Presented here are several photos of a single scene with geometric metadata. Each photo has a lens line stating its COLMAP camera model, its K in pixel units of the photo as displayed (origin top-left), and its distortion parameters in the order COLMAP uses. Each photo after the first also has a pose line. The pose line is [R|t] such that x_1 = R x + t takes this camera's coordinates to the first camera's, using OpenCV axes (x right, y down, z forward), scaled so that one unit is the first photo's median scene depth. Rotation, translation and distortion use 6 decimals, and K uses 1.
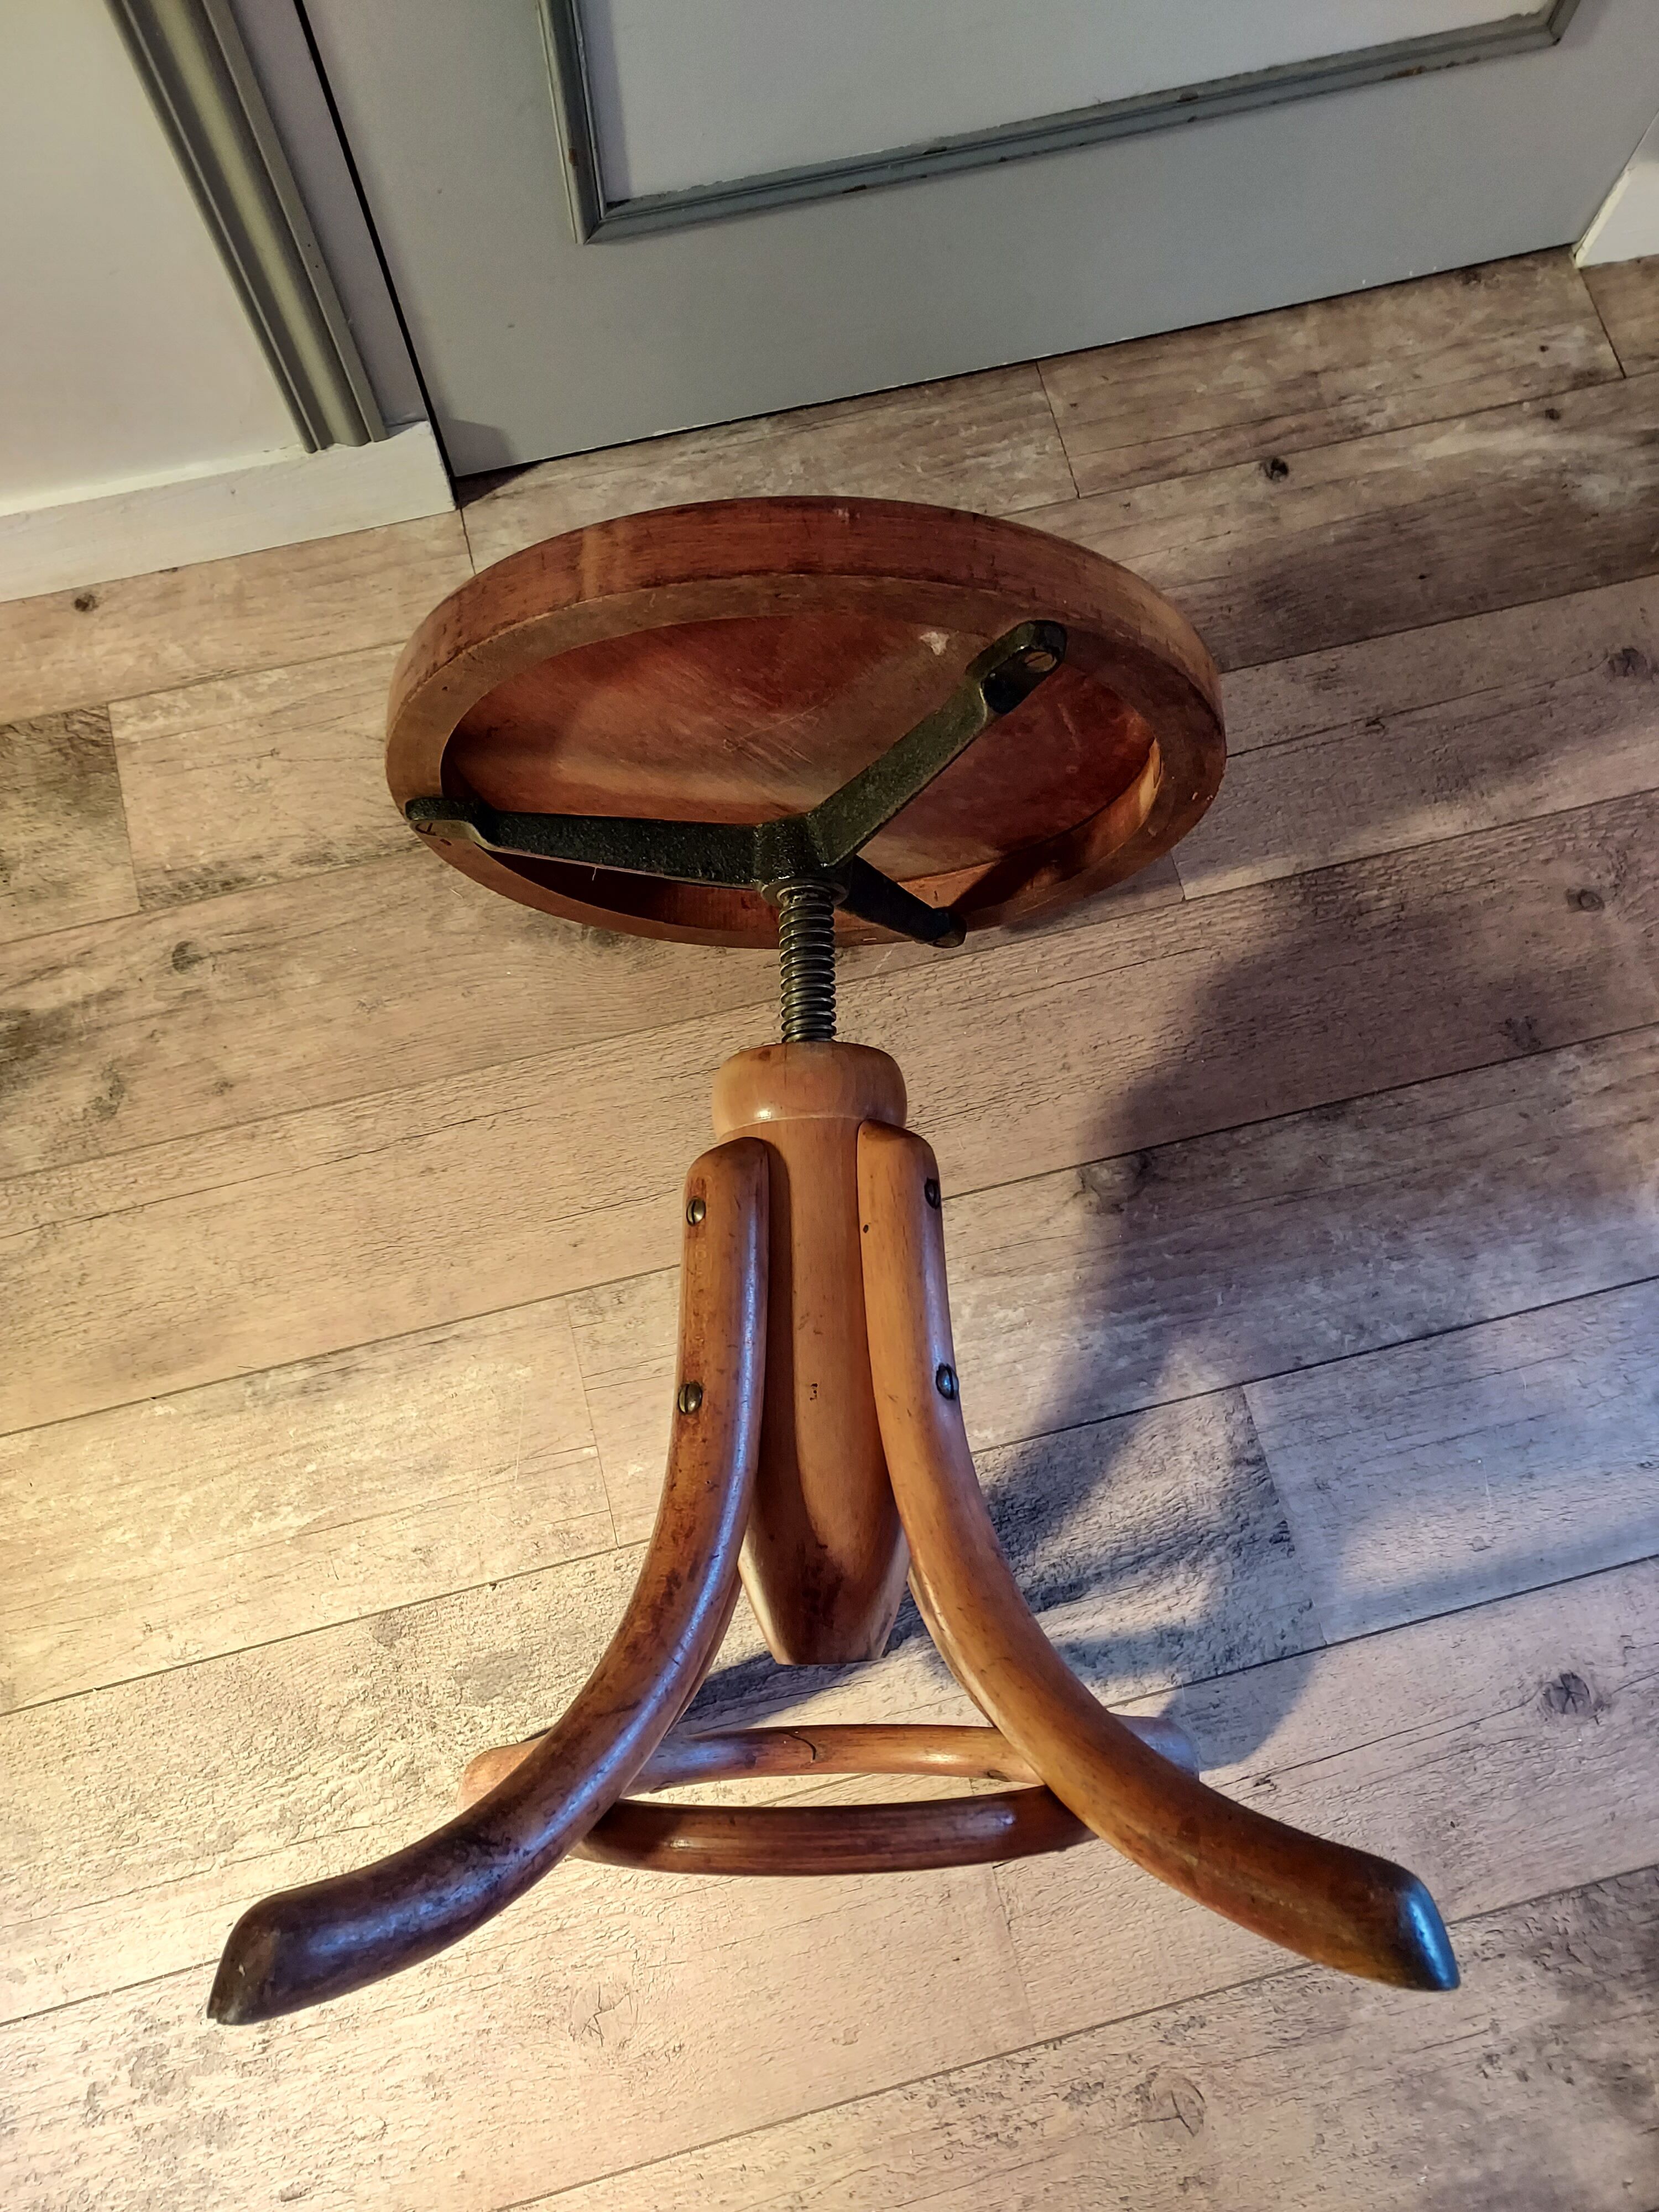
lens RADIAL K [[1634.6, 0, 814.8], [0, 1634.6, 1108.7], [0, 0, 1]] dist [0.031644, -0.014594]
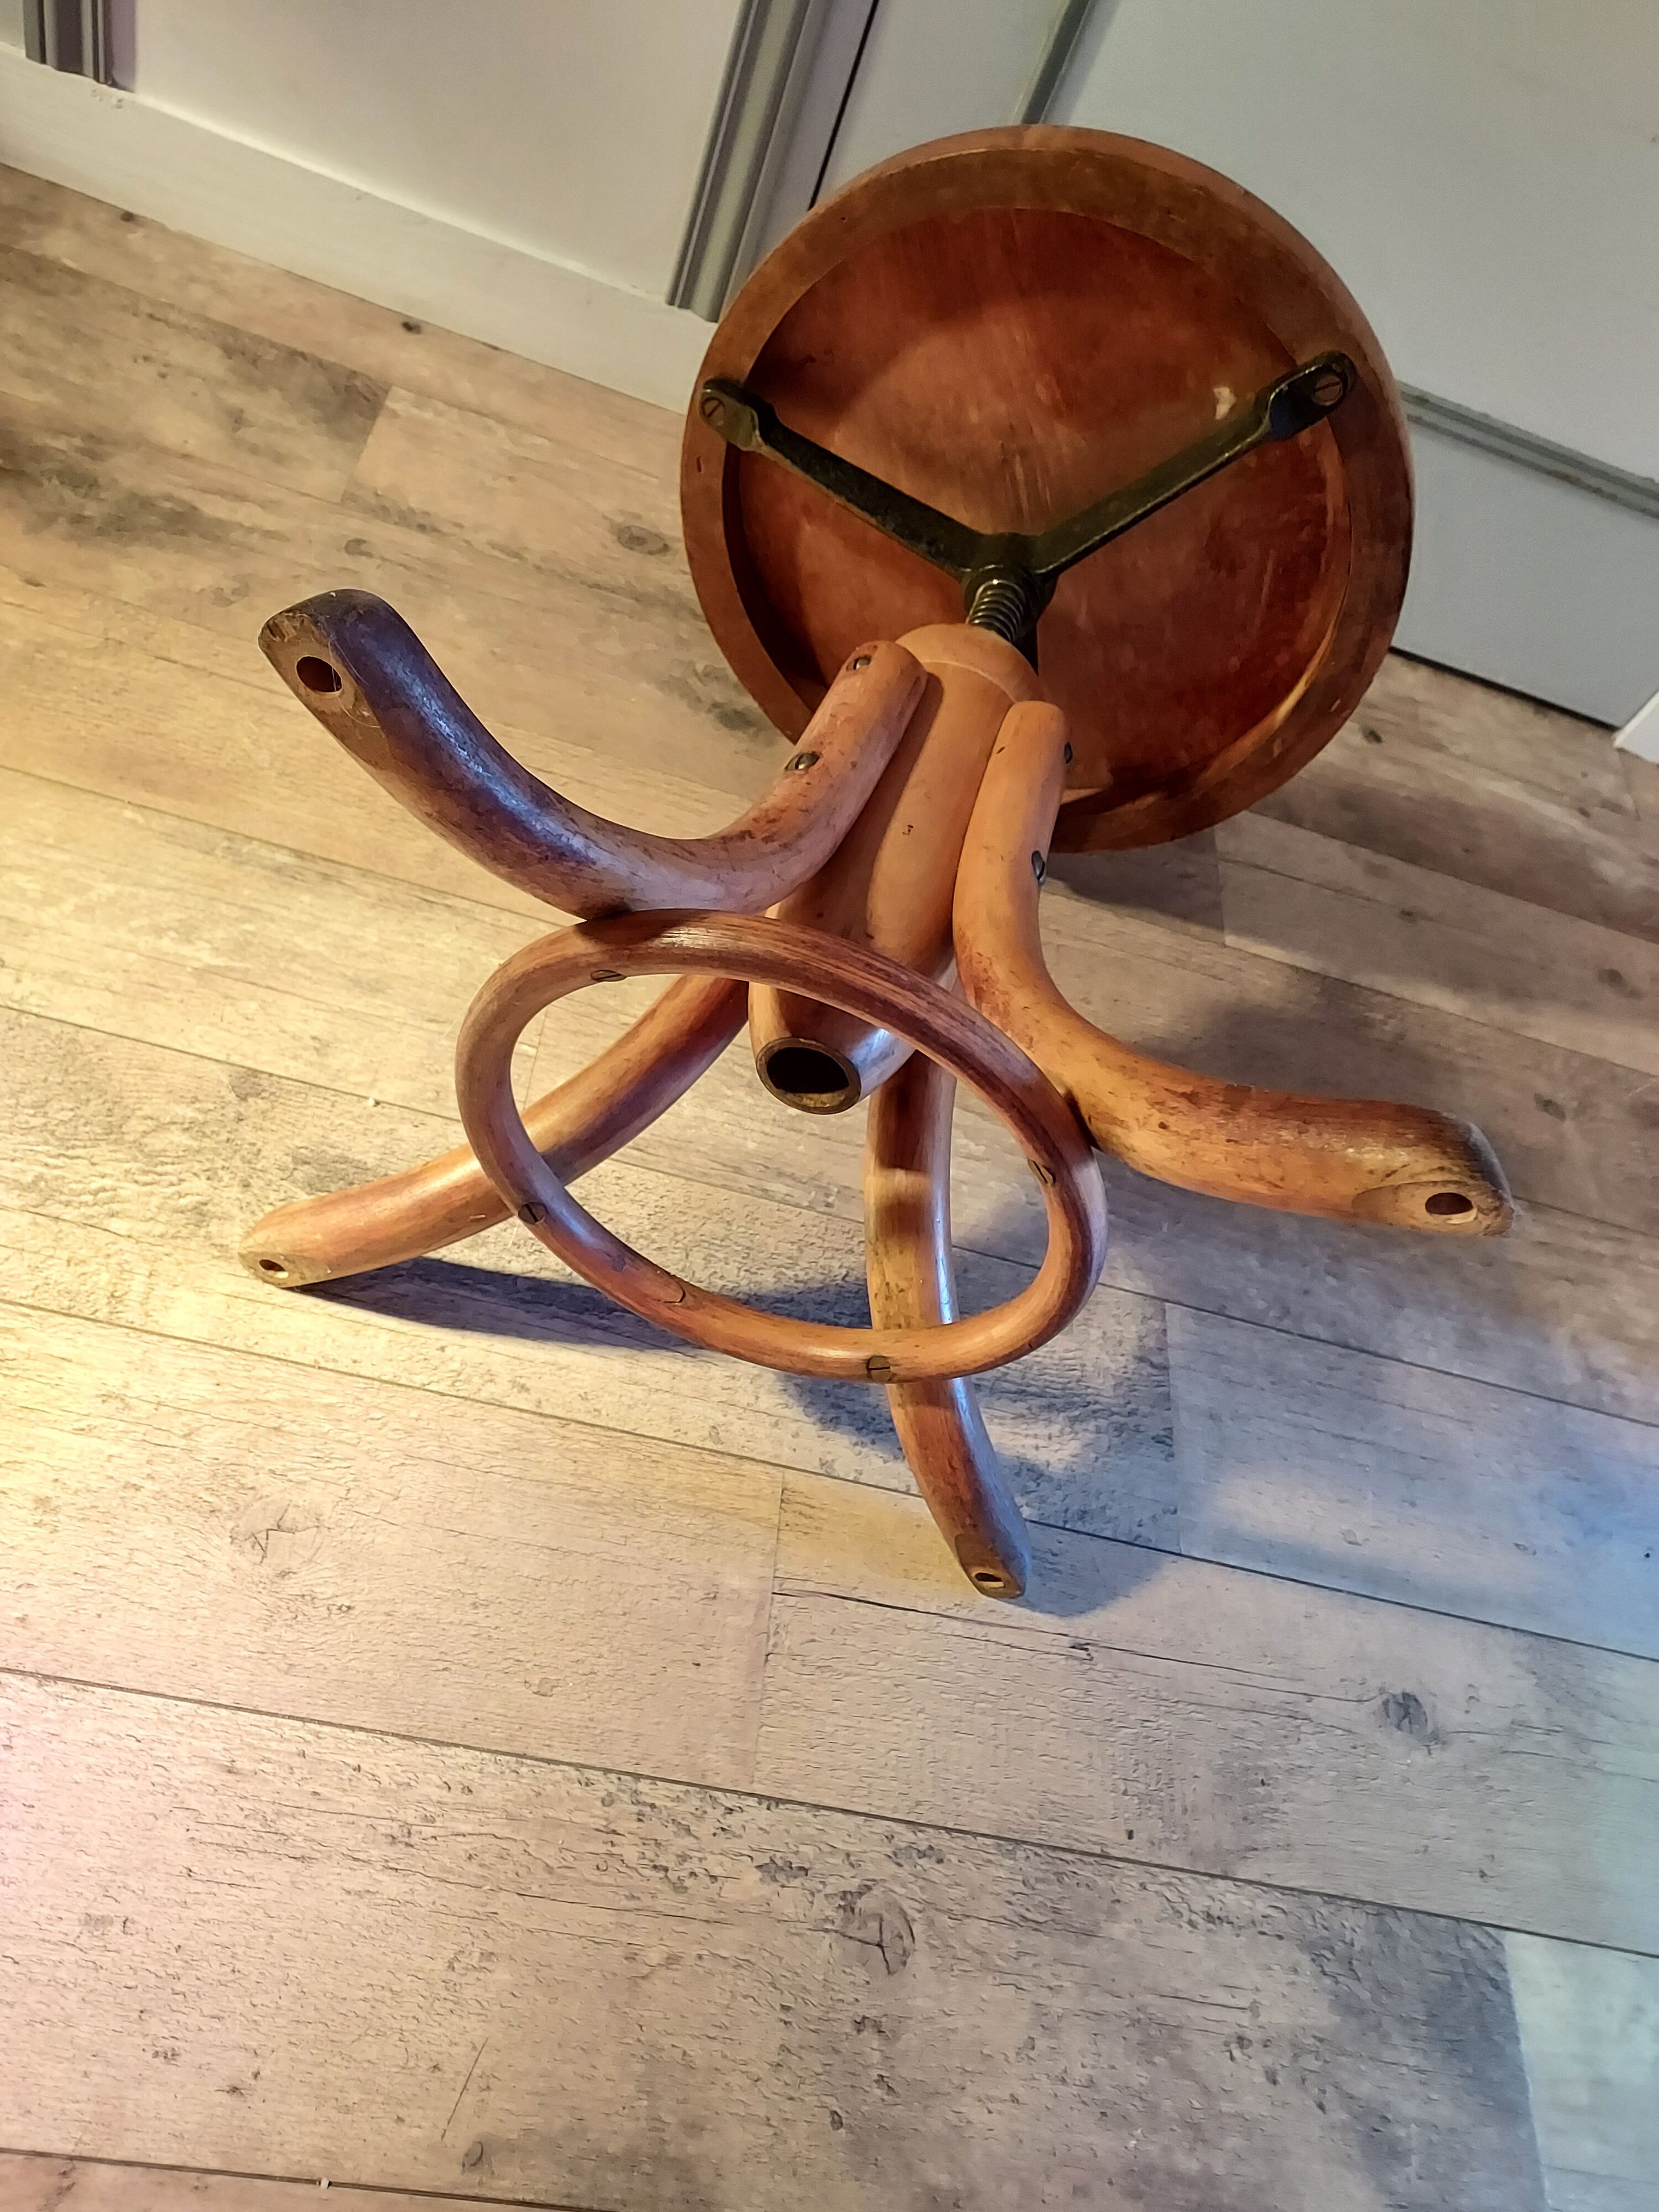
lens RADIAL K [[1634.6, 0, 810.0], [0, 1634.6, 1128.8], [0, 0, 1]] dist [0.031644, -0.014594]
pose [[0.900233, 0.433260, 0.043204, -0.013720], [-0.379563, 0.829512, -0.409684, 0.560914], [-0.213338, 0.352413, 0.911204, 0.130261]]
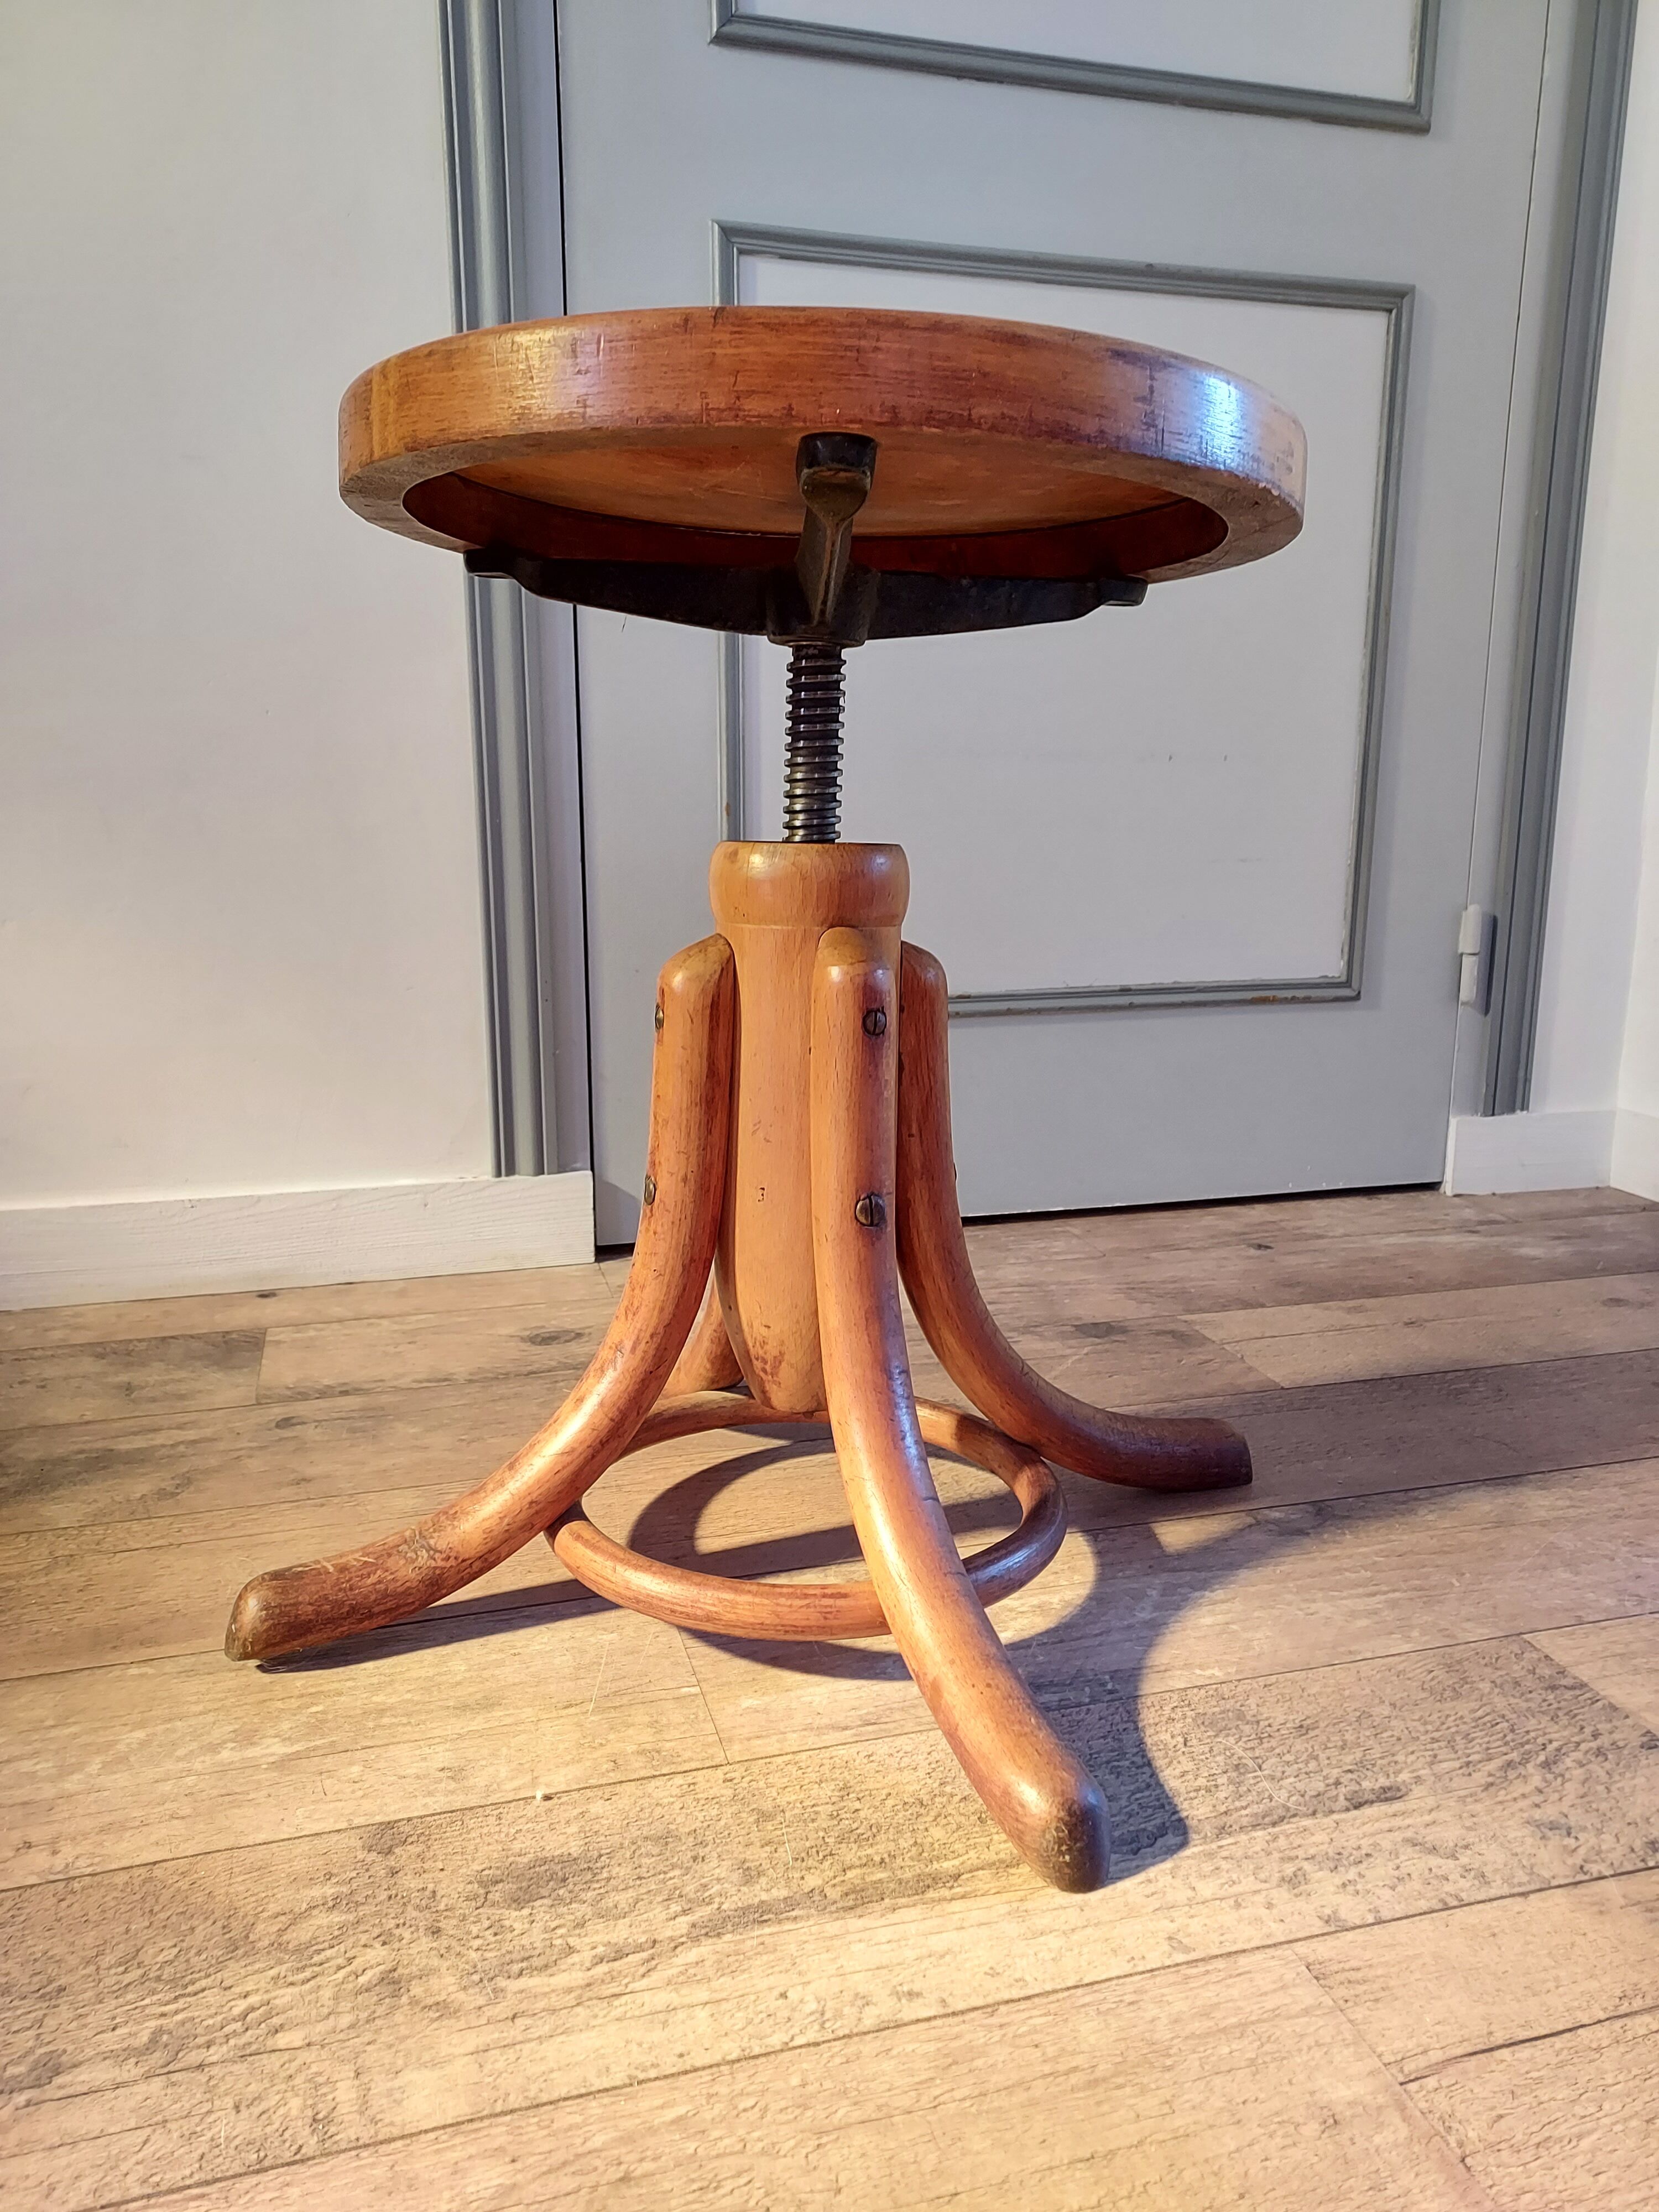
lens RADIAL K [[1634.6, 0, 815.8], [0, 1634.6, 1103.2], [0, 0, 1]] dist [0.031644, -0.014594]
pose [[0.999579, -0.020259, 0.020770, -0.089258], [0.027606, 0.443763, -0.895719, 0.757633], [0.008929, 0.895915, 0.444136, 0.417895]]
